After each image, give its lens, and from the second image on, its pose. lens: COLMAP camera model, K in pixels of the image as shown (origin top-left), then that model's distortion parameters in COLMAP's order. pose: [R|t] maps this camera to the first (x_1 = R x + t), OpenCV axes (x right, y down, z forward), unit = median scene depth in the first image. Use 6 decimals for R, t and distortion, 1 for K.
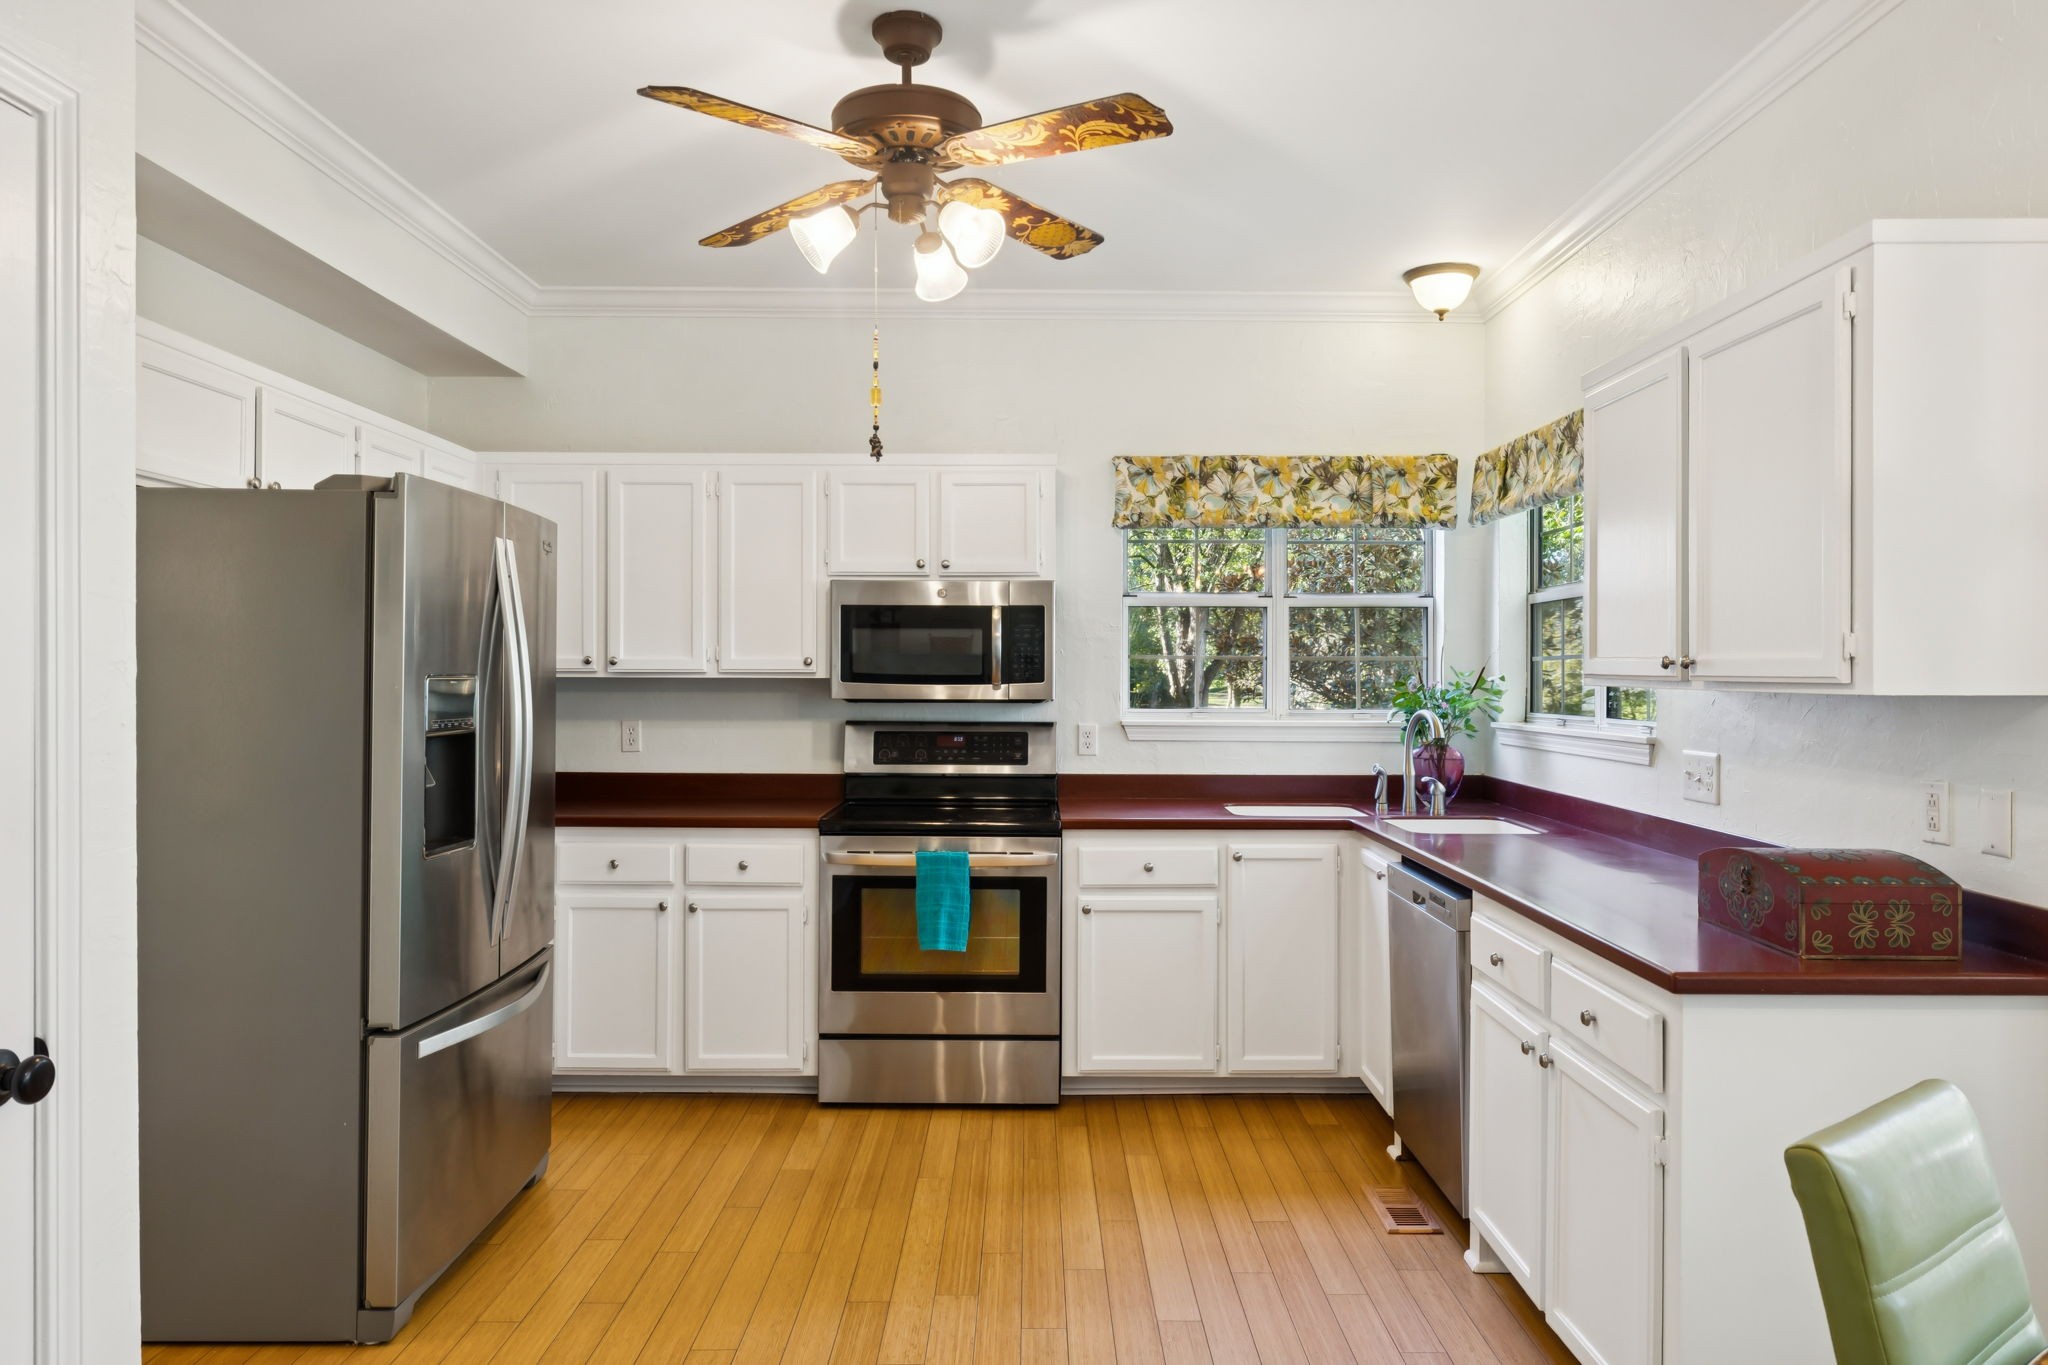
lens RADIAL K [[1310.4, 0, 1040.7], [0, 1310.4, 669.9], [0, 0, 1]] dist [0.008368, 0.001613]
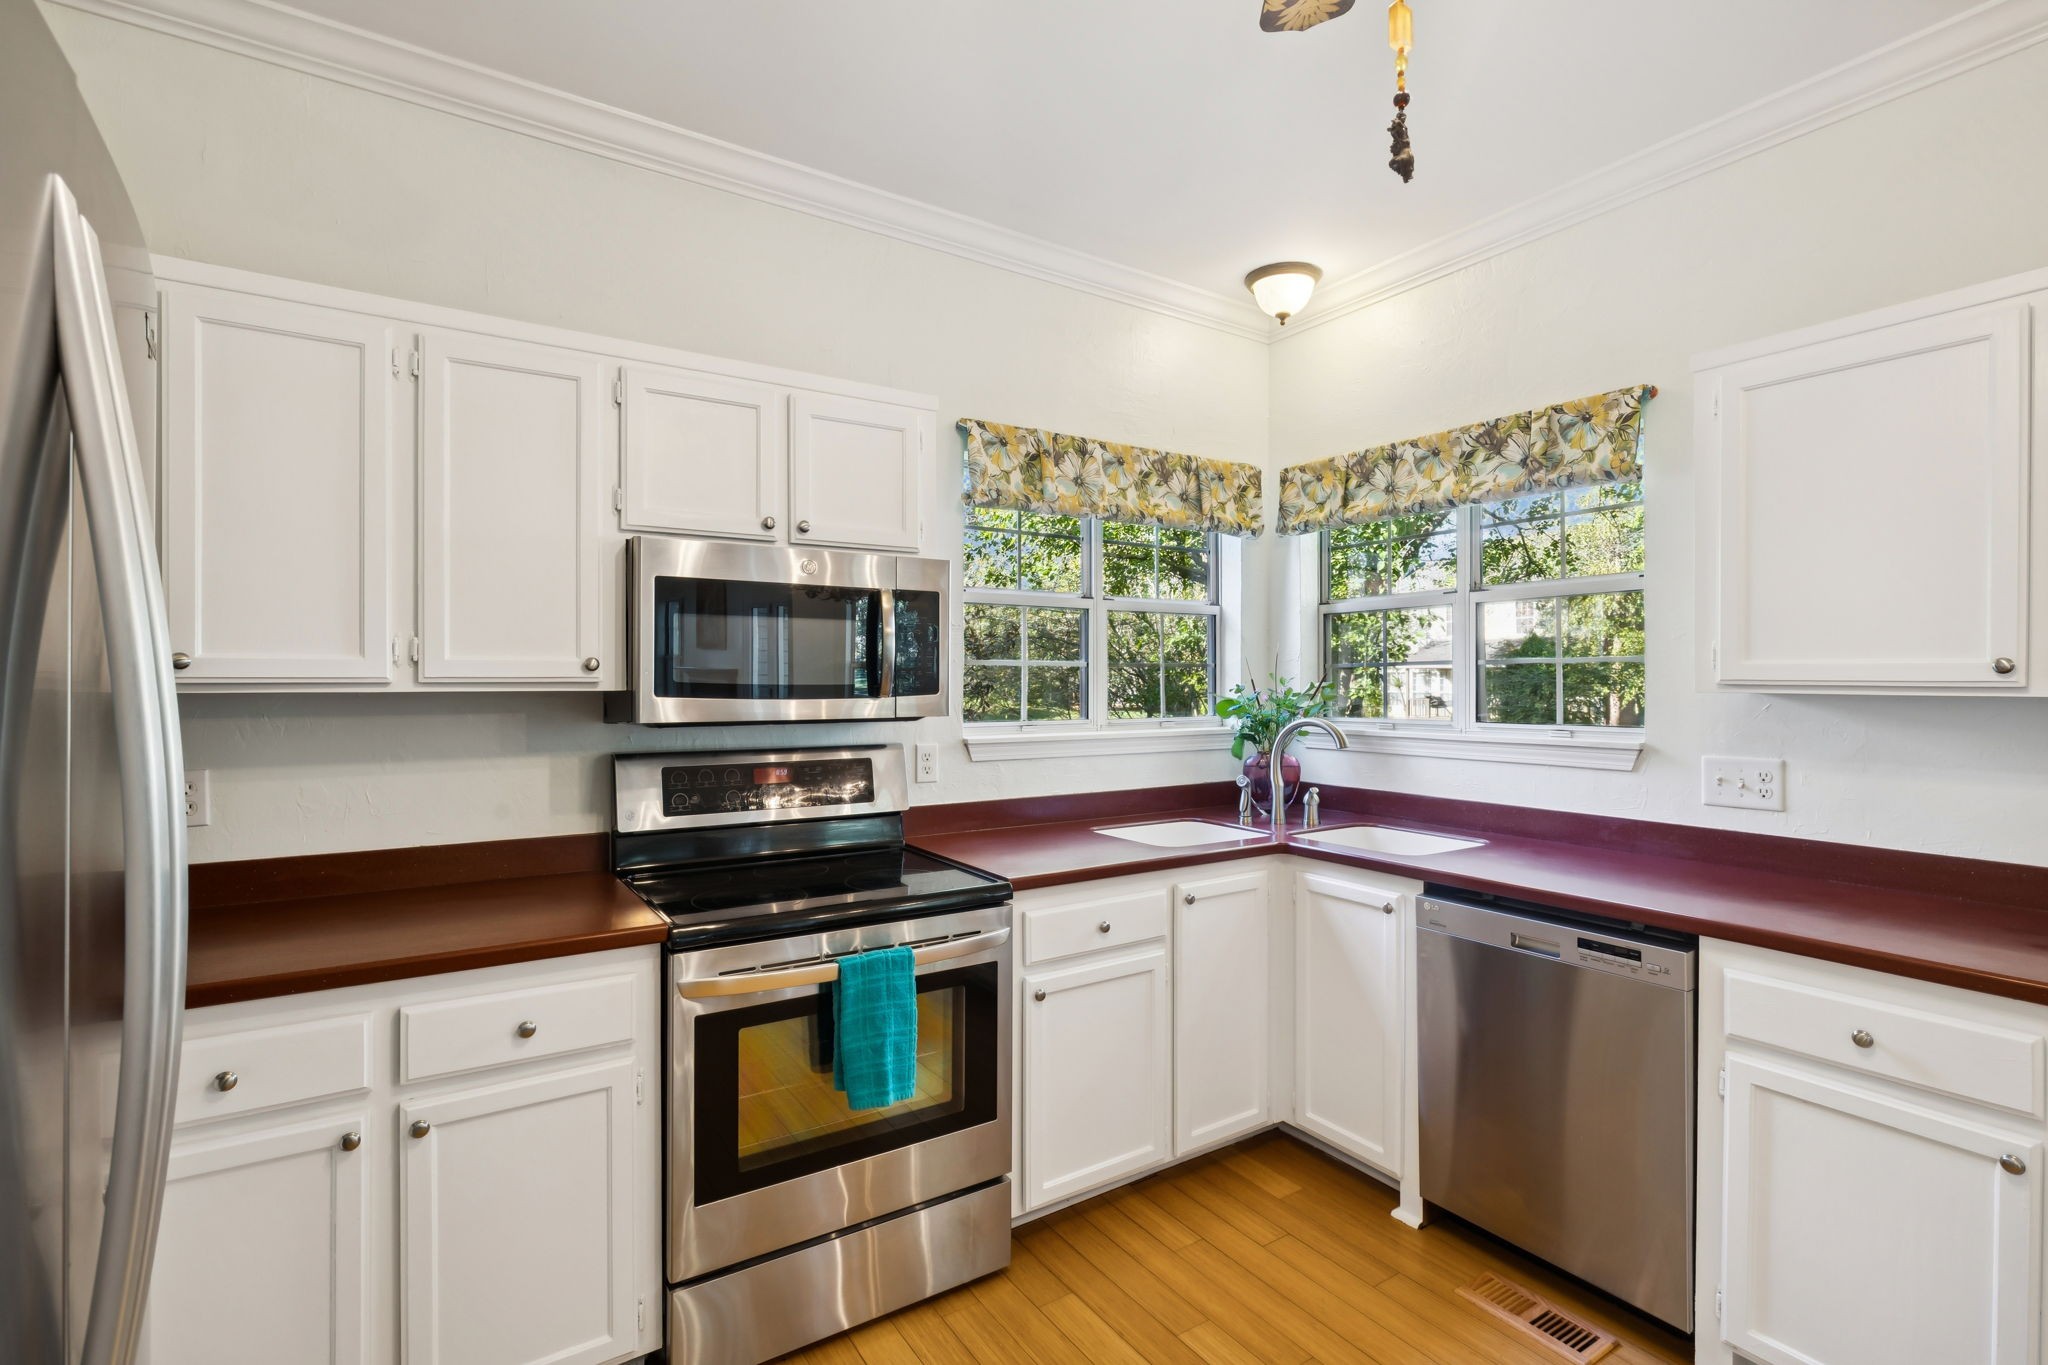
lens RADIAL K [[944.3, 0, 1028.4], [0, 944.3, 677.8], [0, 0, 1]] dist [-0.005216, 0.002335]
pose [[0.839201, -0.002209, 0.543816, -0.249610], [0.003137, 0.999995, -0.000778, 0.000883], [-0.543812, 0.002358, 0.839204, 0.515341]]
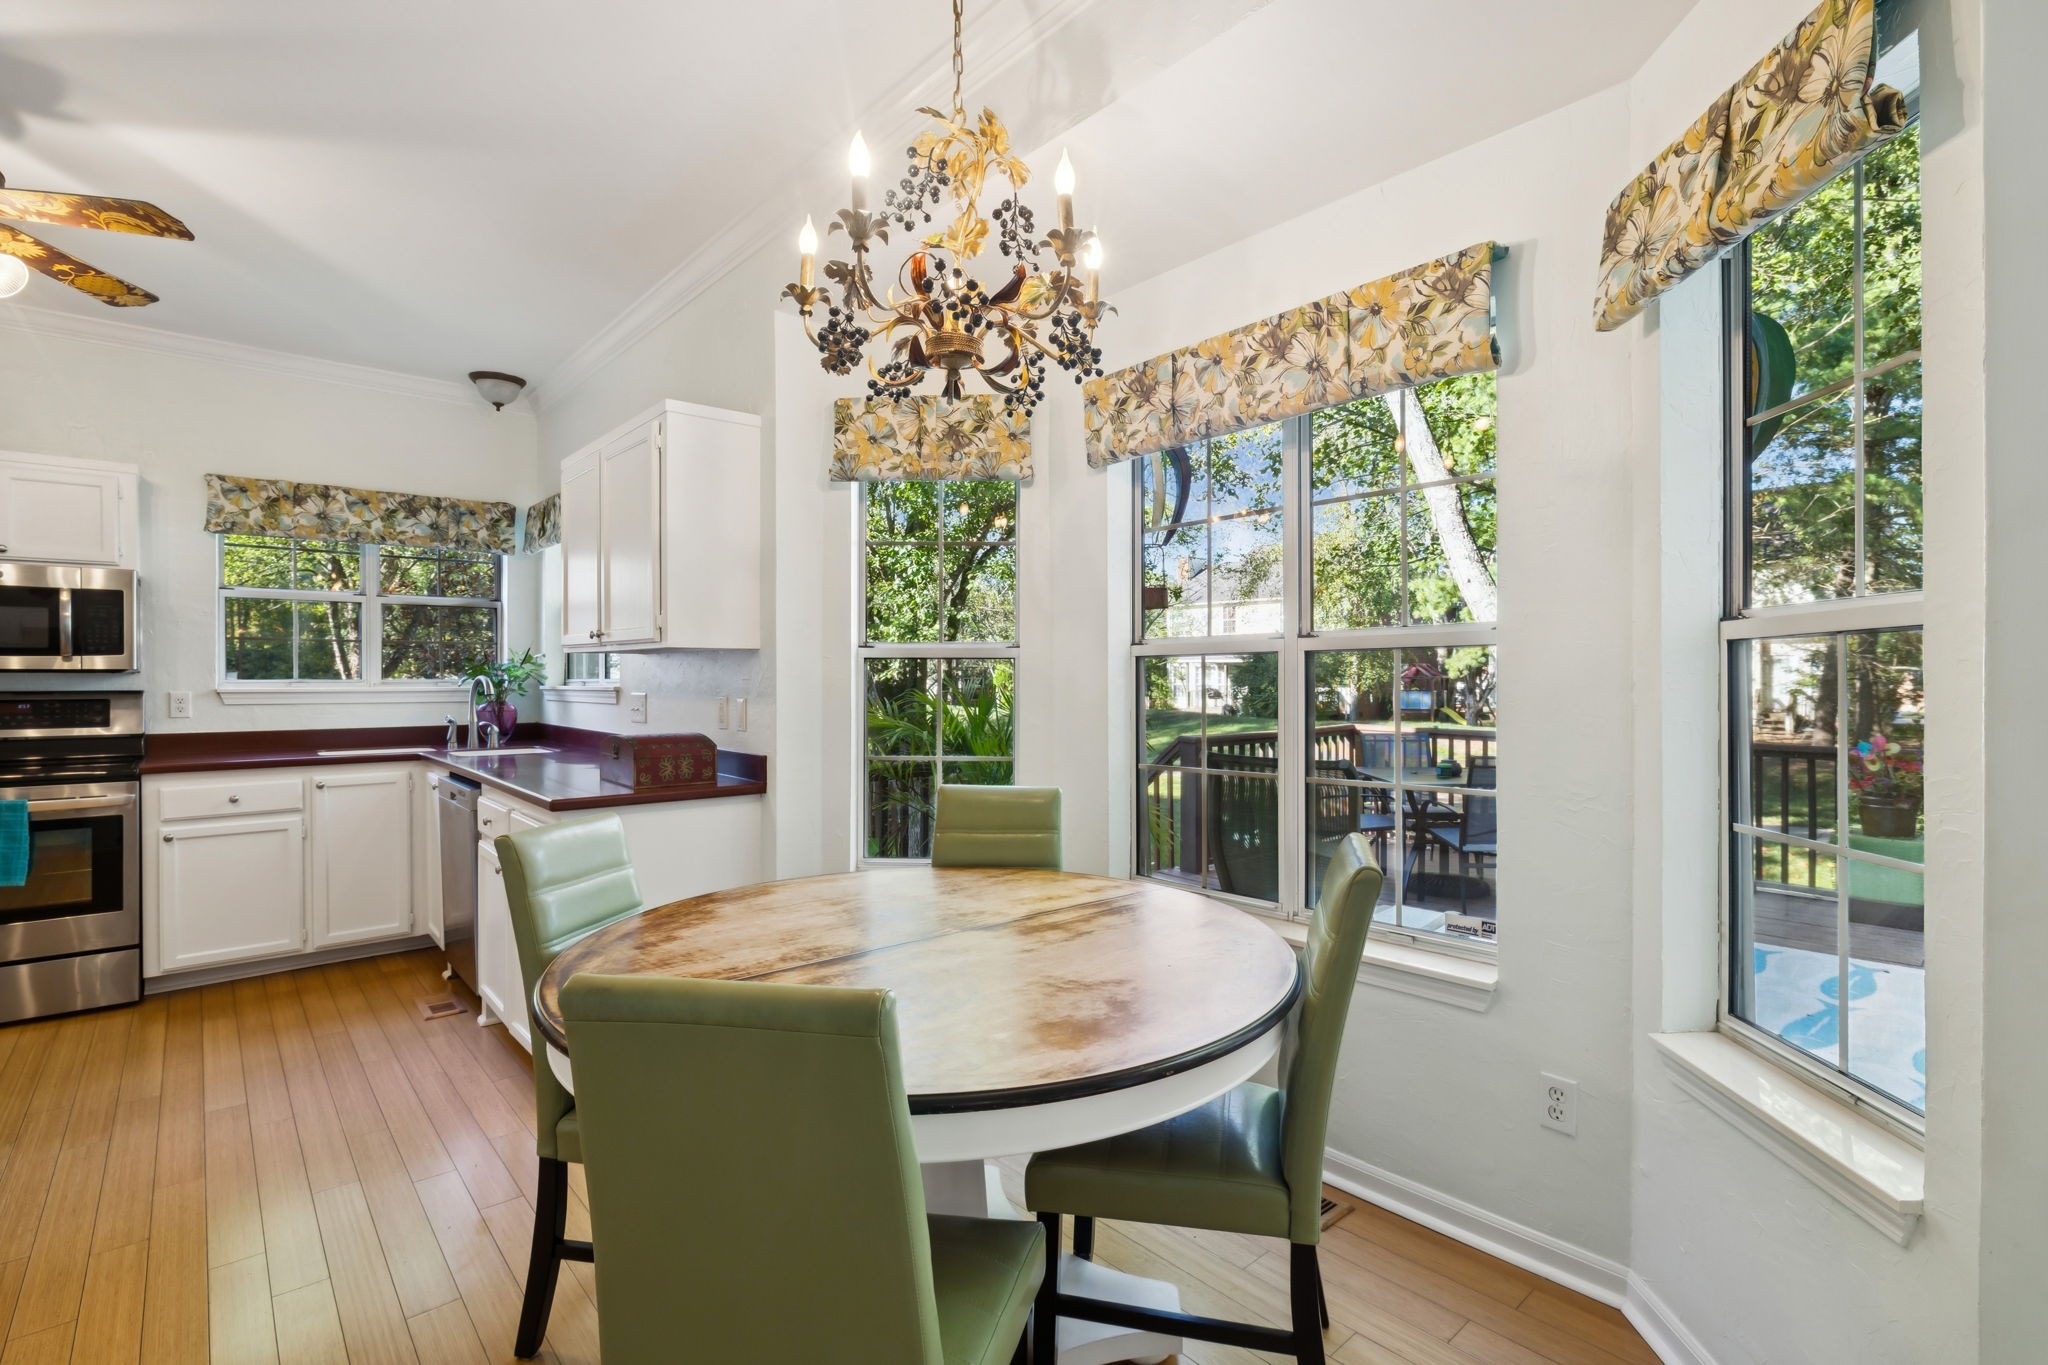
lens RADIAL K [[944.3, 0, 1029.5], [0, 944.3, 681.5], [0, 0, 1]] dist [-0.005216, 0.002335]
pose [[0.754793, -0.006994, 0.655926, 0.062530], [0.002444, 0.999966, 0.007850, 0.028928], [-0.655959, -0.004323, 0.754784, -0.185933]]
